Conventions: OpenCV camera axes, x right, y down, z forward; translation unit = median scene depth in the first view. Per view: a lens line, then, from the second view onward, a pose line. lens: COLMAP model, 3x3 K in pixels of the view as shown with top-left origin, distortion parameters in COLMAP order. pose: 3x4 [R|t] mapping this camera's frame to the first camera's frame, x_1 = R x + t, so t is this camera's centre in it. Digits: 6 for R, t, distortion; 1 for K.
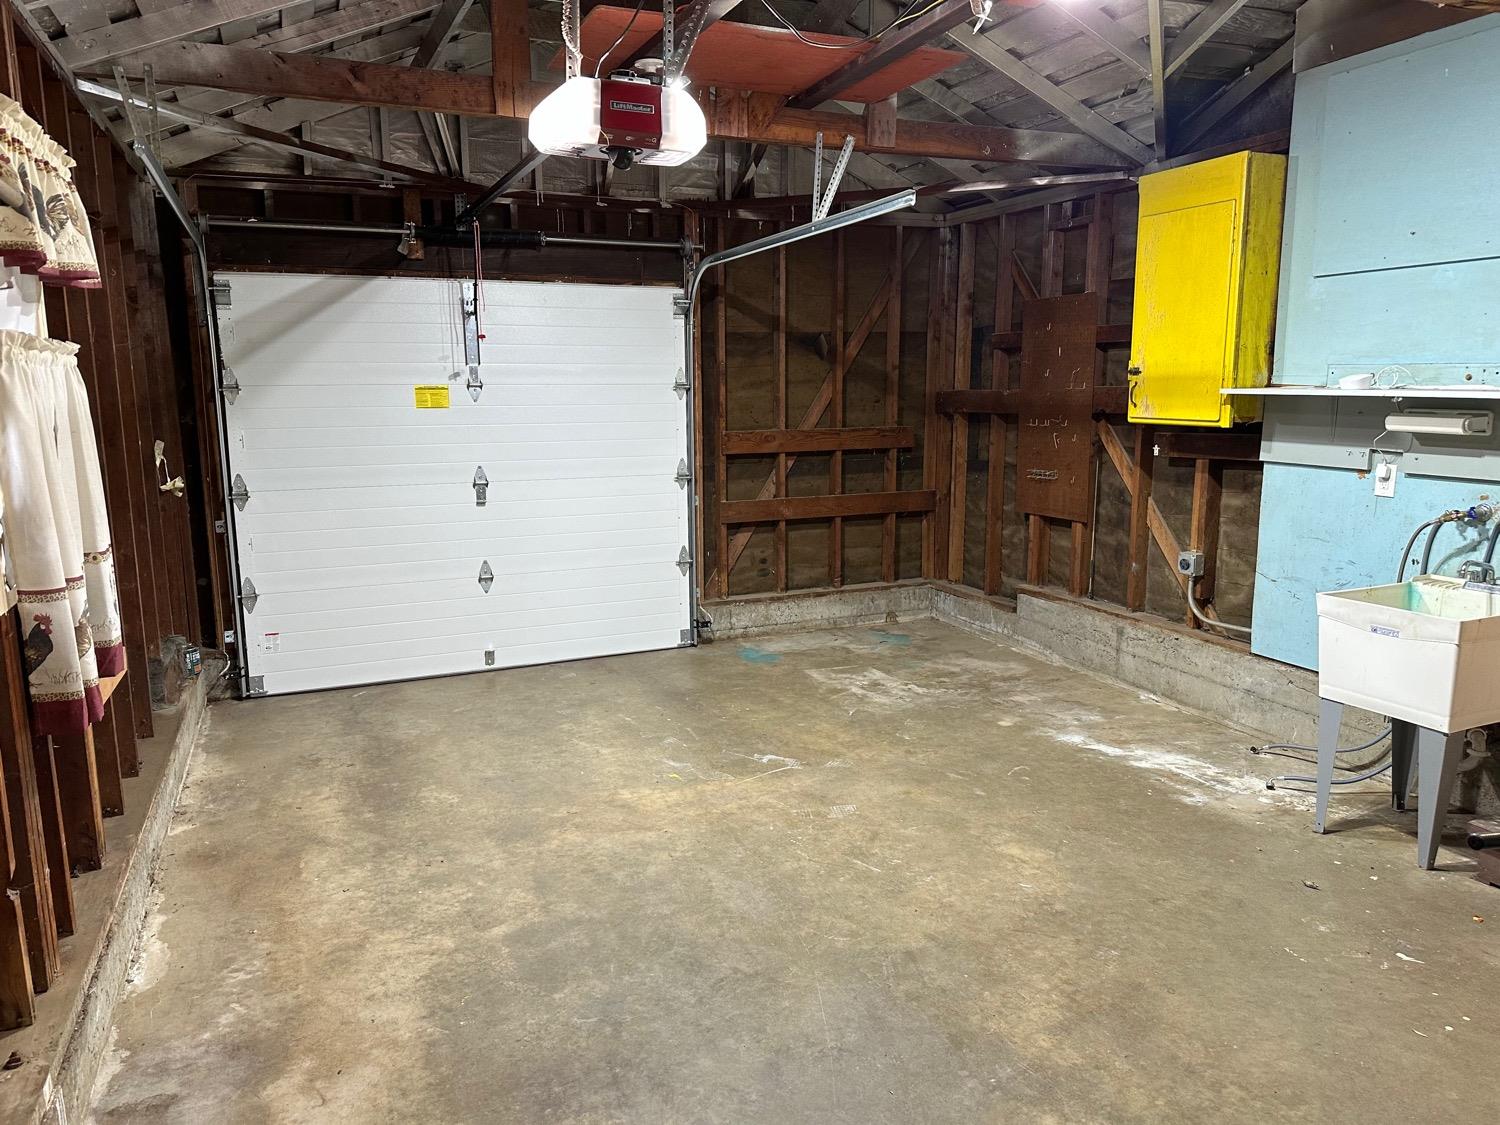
lens RADIAL K [[1055.1, 0, 749.7], [0, 1055.1, 558.2], [0, 0, 1]] dist [0.041875, -0.045008]
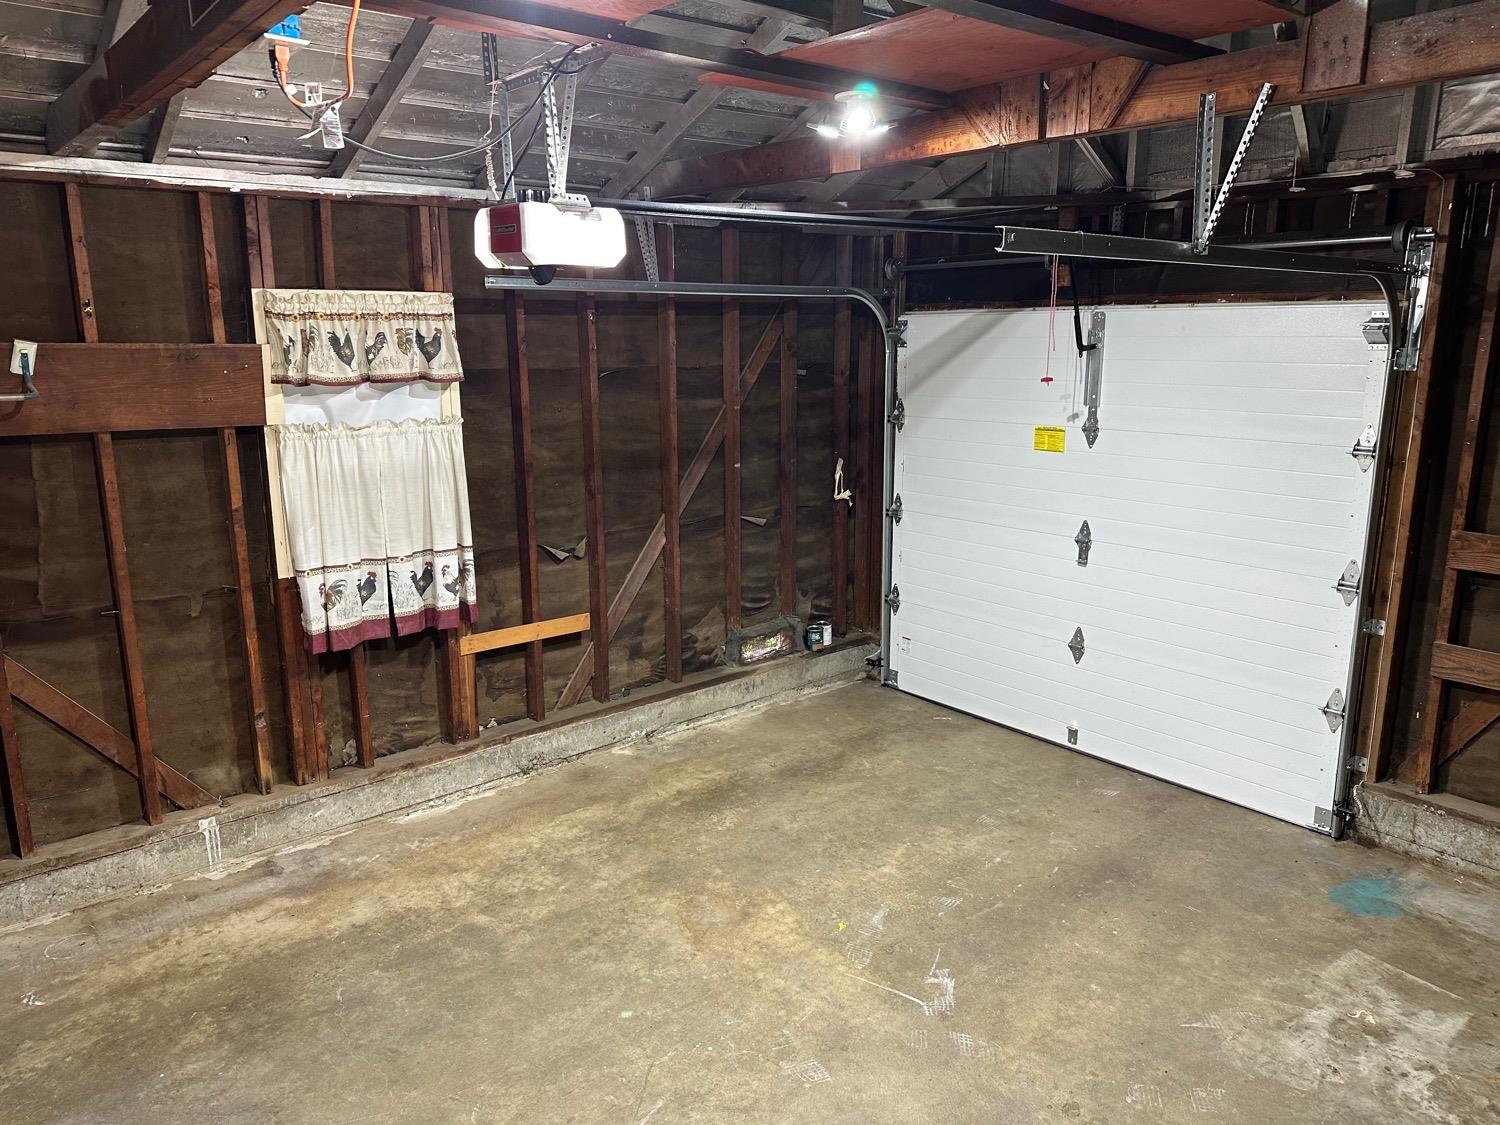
lens RADIAL K [[1055.1, 0, 747.2], [0, 1055.1, 557.5], [0, 0, 1]] dist [0.041875, -0.045008]
pose [[0.280649, 0.214711, -0.935487, 0.538375], [-0.151631, 0.972336, 0.177679, -0.188960], [0.947757, 0.091984, 0.305442, 0.523879]]
